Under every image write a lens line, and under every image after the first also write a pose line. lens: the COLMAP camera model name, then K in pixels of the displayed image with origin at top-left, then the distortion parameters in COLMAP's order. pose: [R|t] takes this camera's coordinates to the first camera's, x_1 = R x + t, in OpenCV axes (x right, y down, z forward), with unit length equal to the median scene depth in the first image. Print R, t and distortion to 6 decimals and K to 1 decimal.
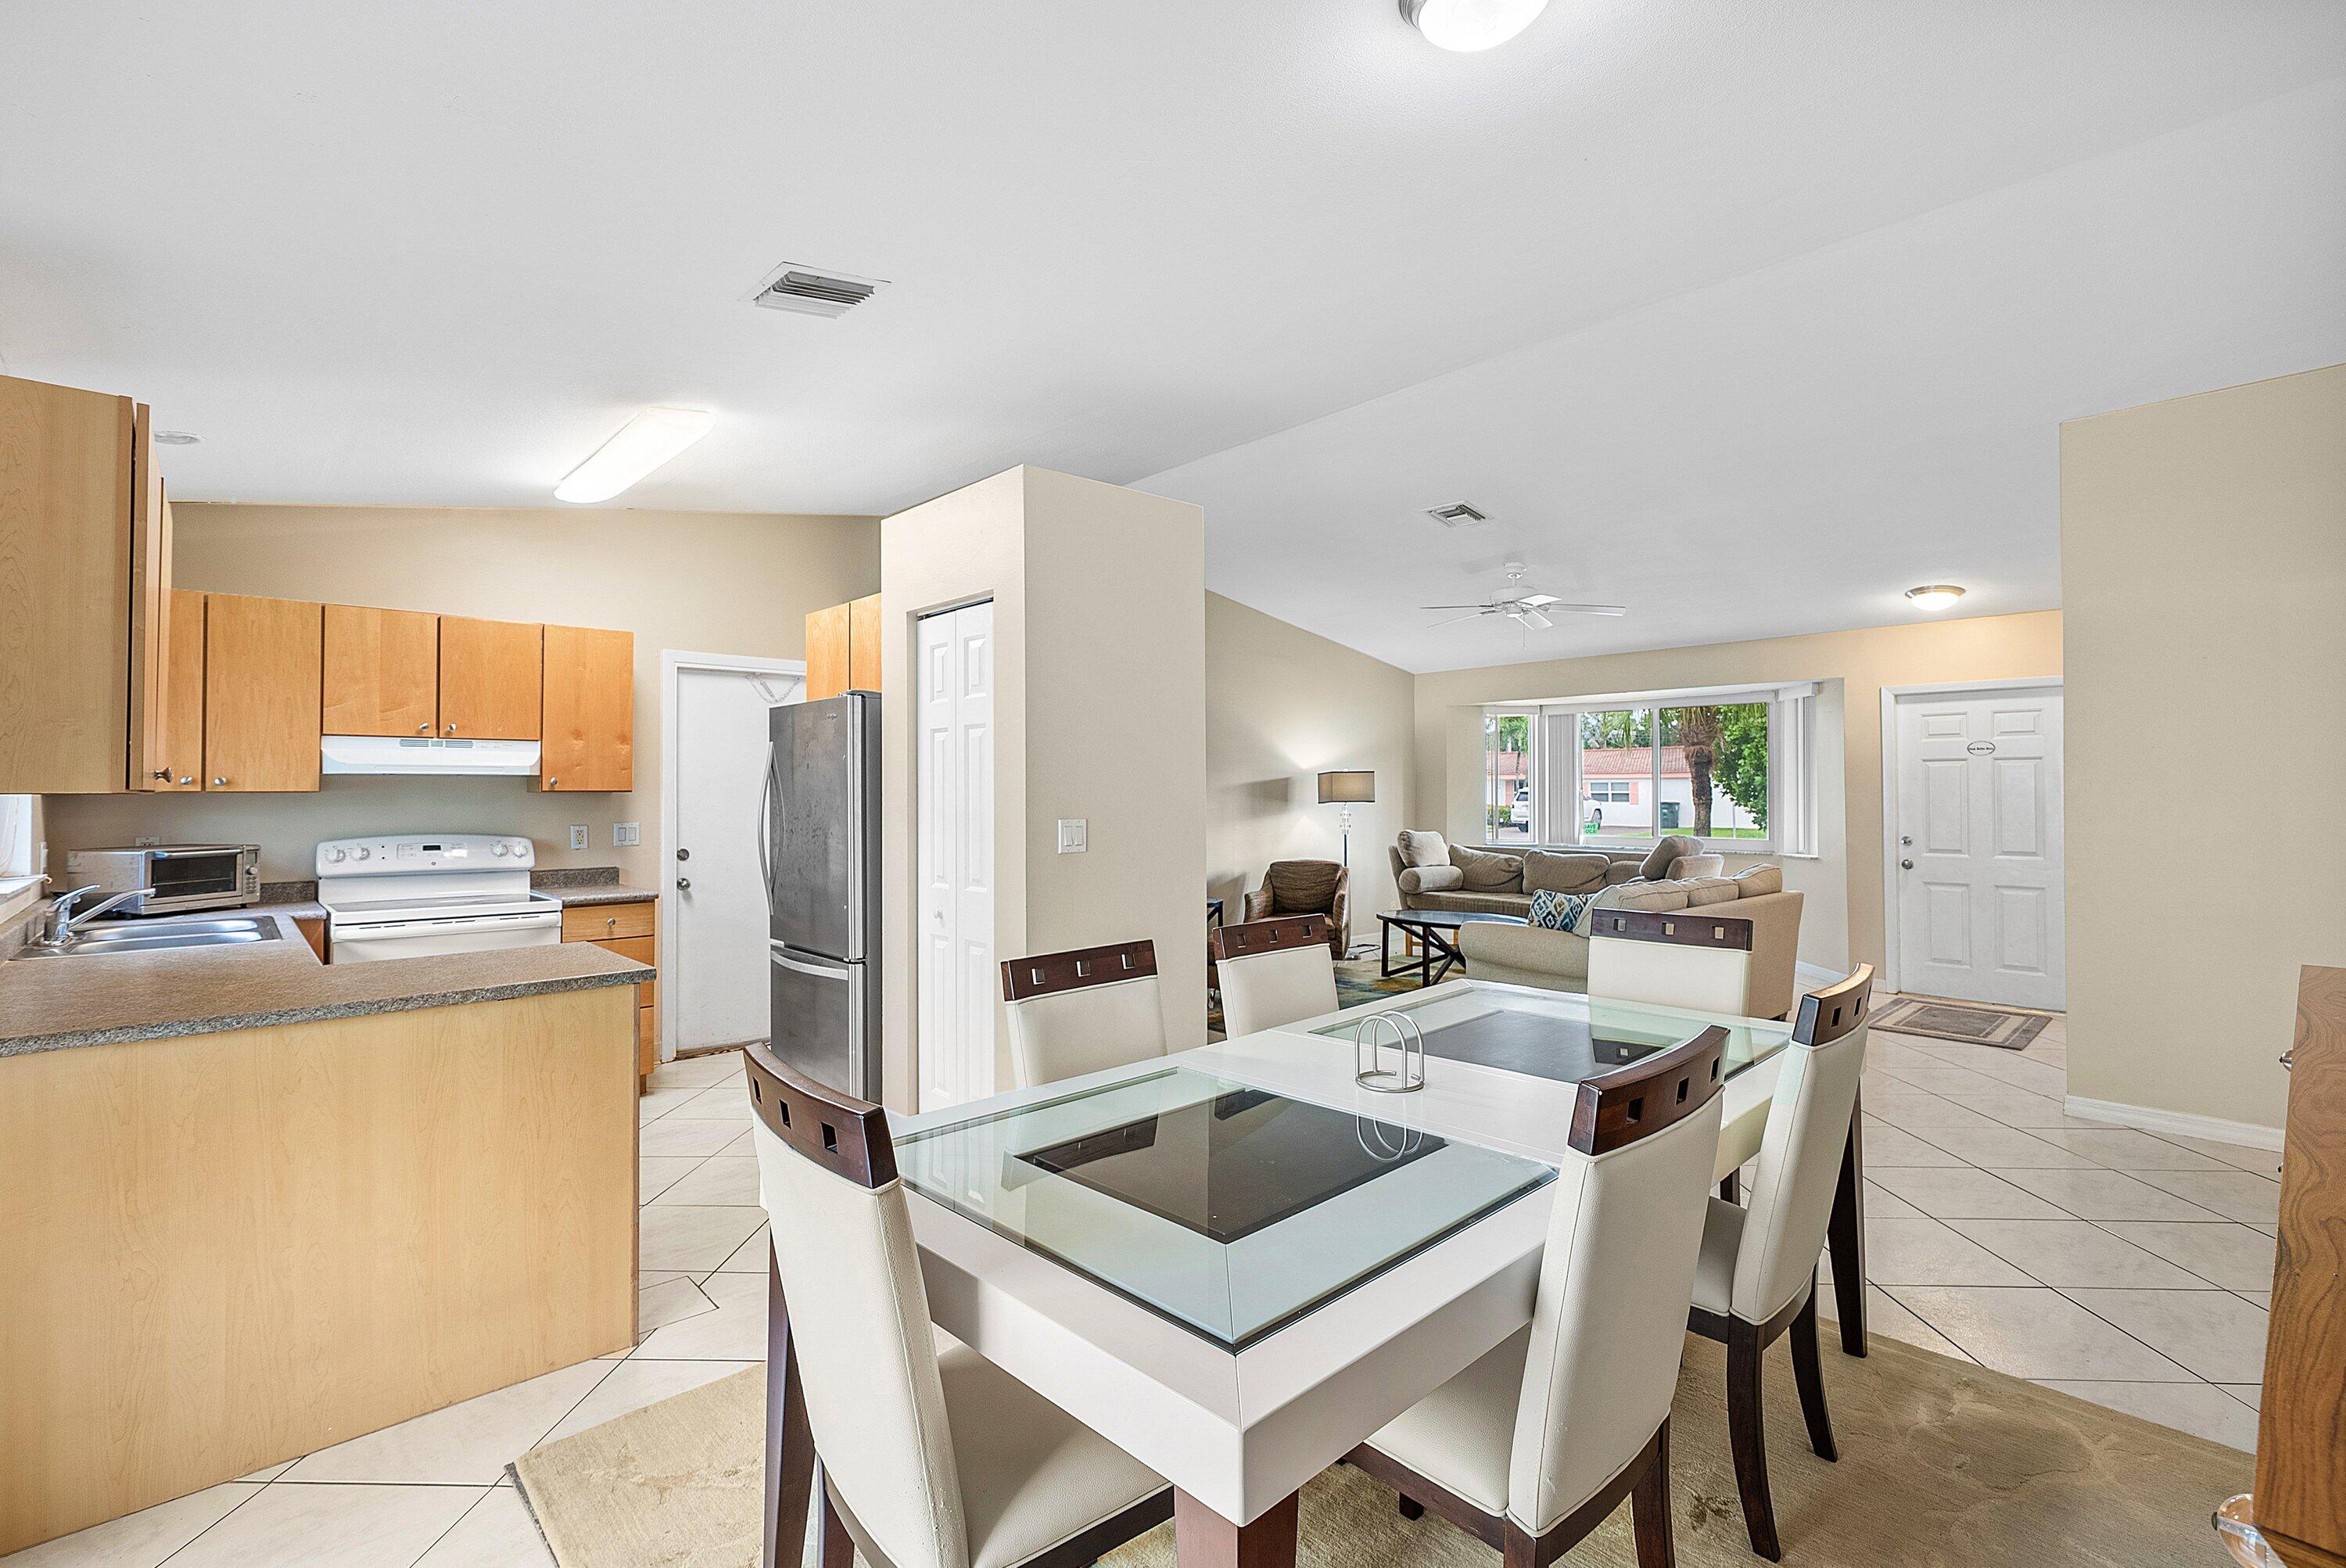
lens RADIAL K [[1037.4, 0, 1172.8], [0, 1037.4, 768.7], [0, 0, 1]] dist [0.001749, -0.001008]
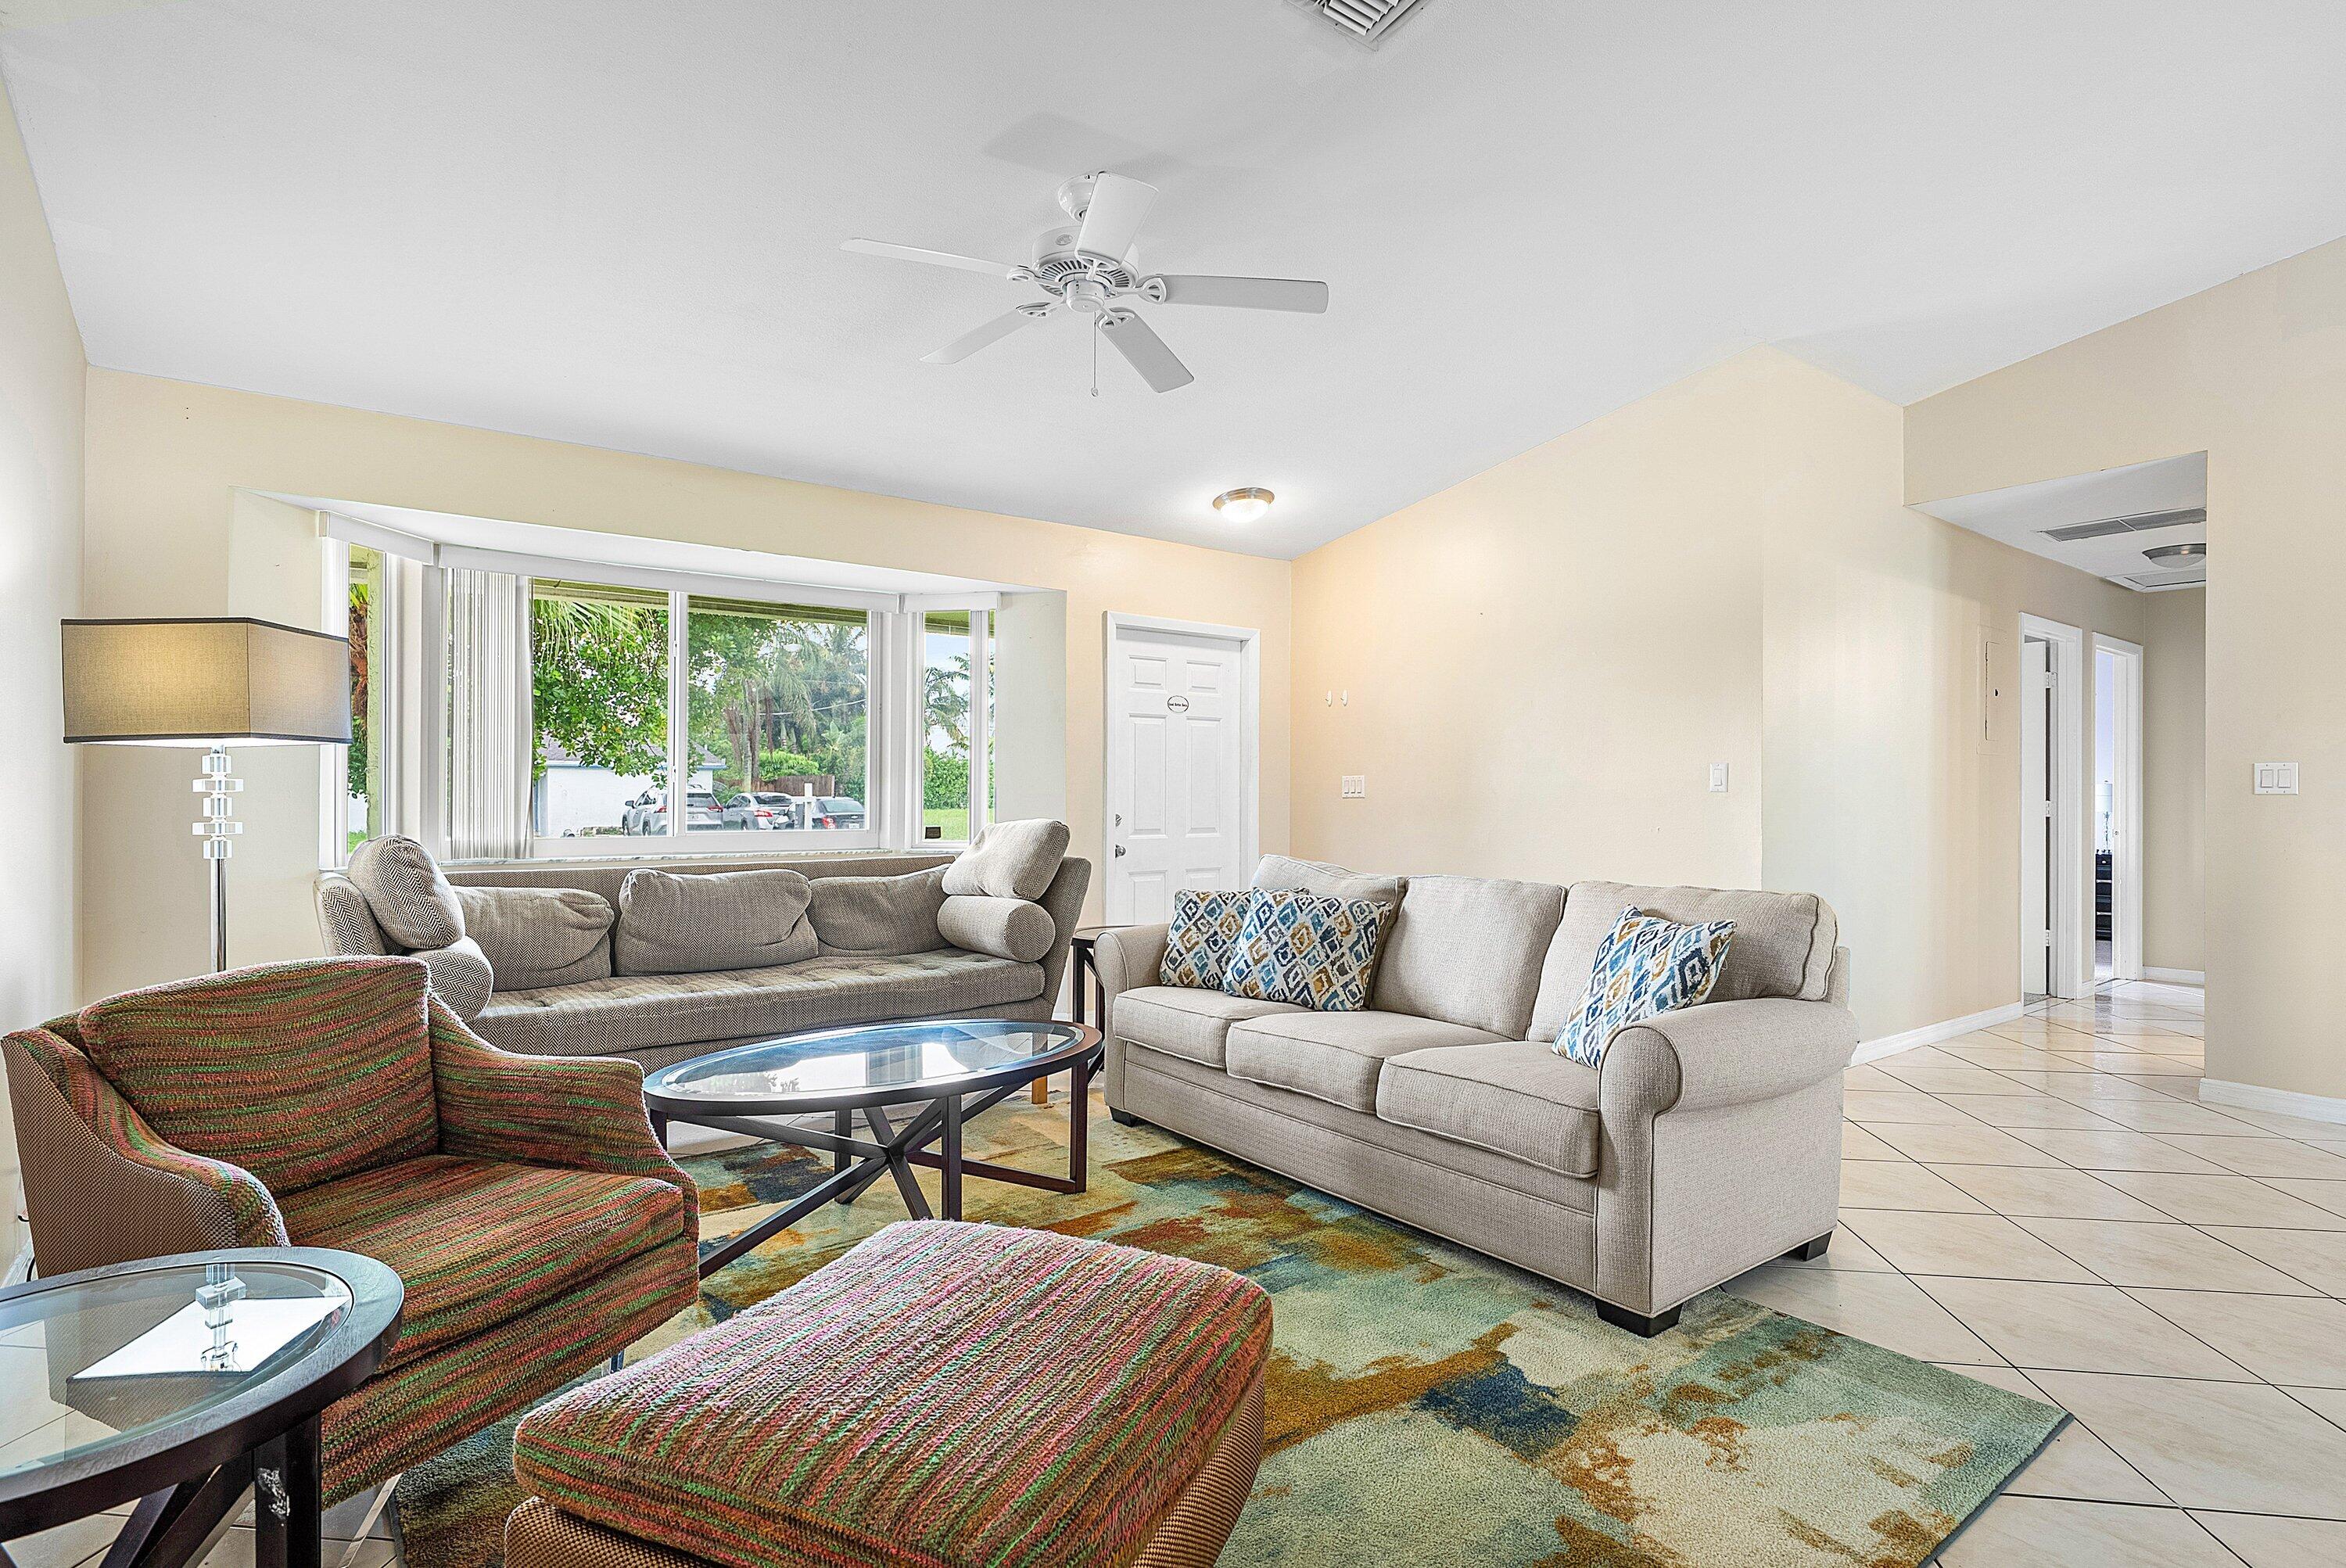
lens RADIAL K [[1160.0, 0, 1160.8], [0, 1160.0, 786.3], [0, 0, 1]] dist [0.001679, 0.003123]
pose [[0.111764, 0.007580, 0.993706, -0.189263], [-0.024255, 0.999694, -0.004898, 0.071241], [-0.993439, -0.023555, 0.111914, 1.295410]]
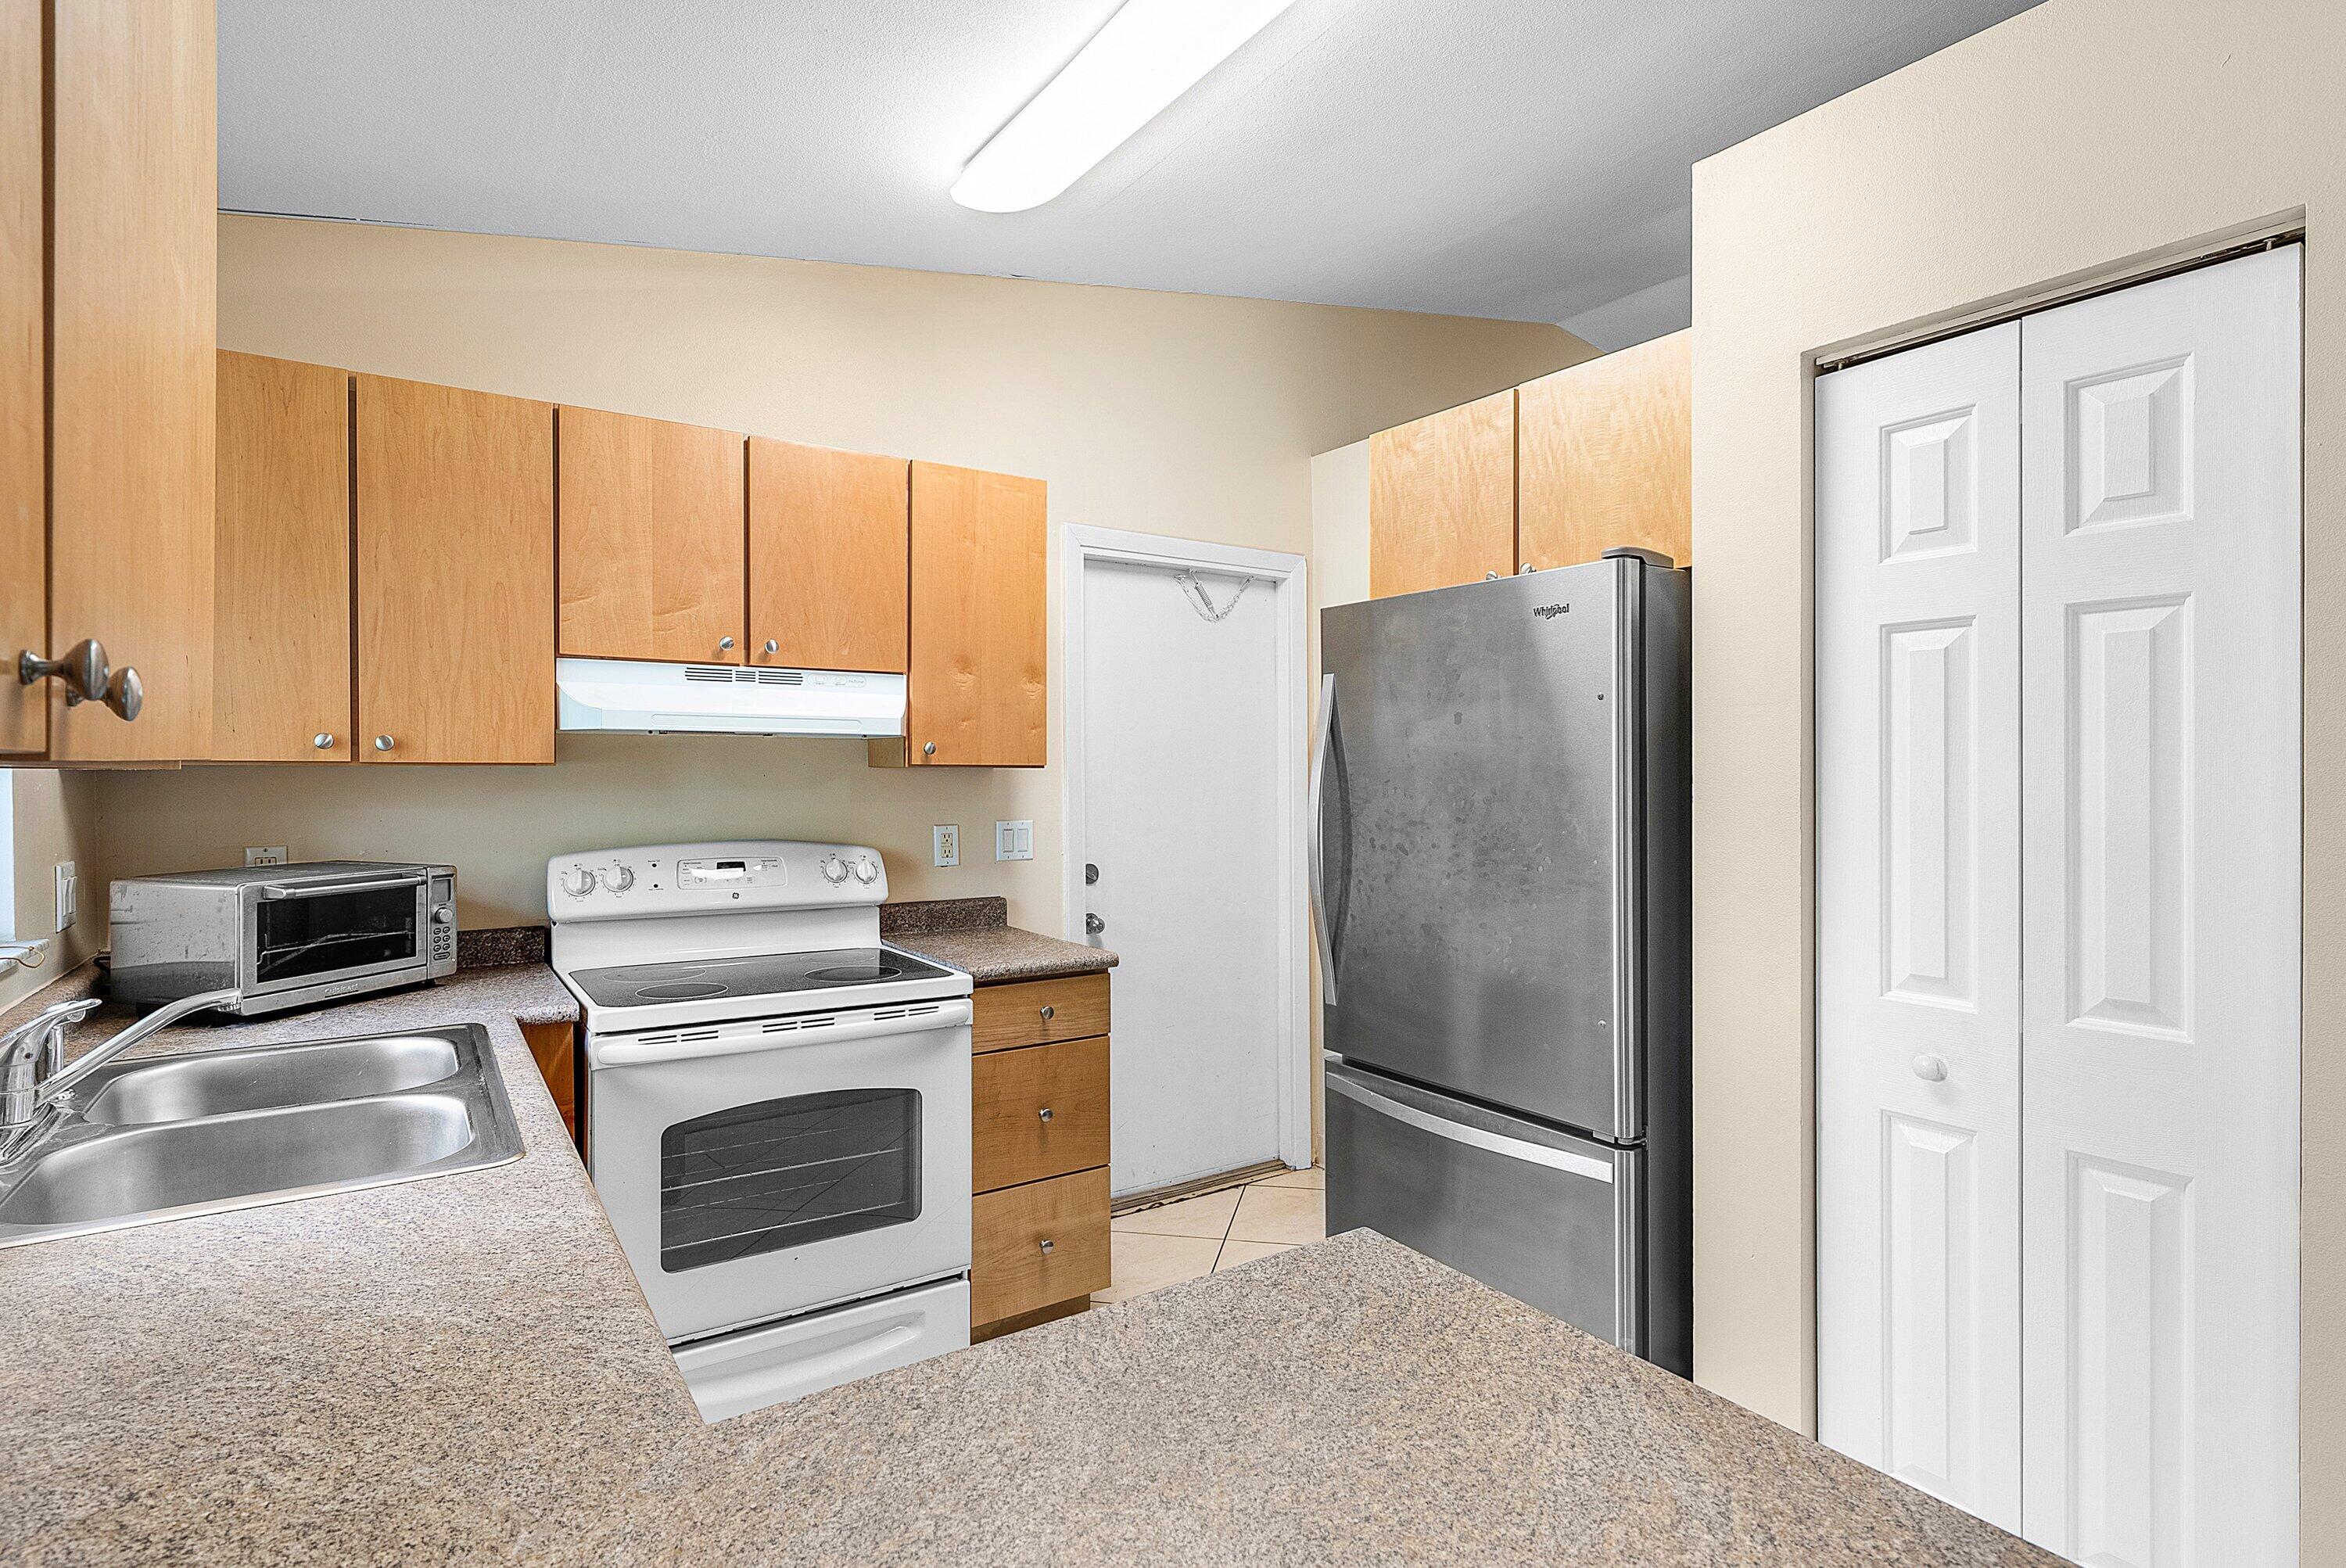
lens RADIAL K [[1160.0, 0, 1193.0], [0, 1160.0, 775.2], [0, 0, 1]] dist [0.001679, 0.003123]
pose [[0.989489, 0.007968, -0.144385, -0.368529], [-0.003910, 0.999590, 0.028370, 0.008708], [0.144552, -0.027507, 0.989115, 0.411037]]
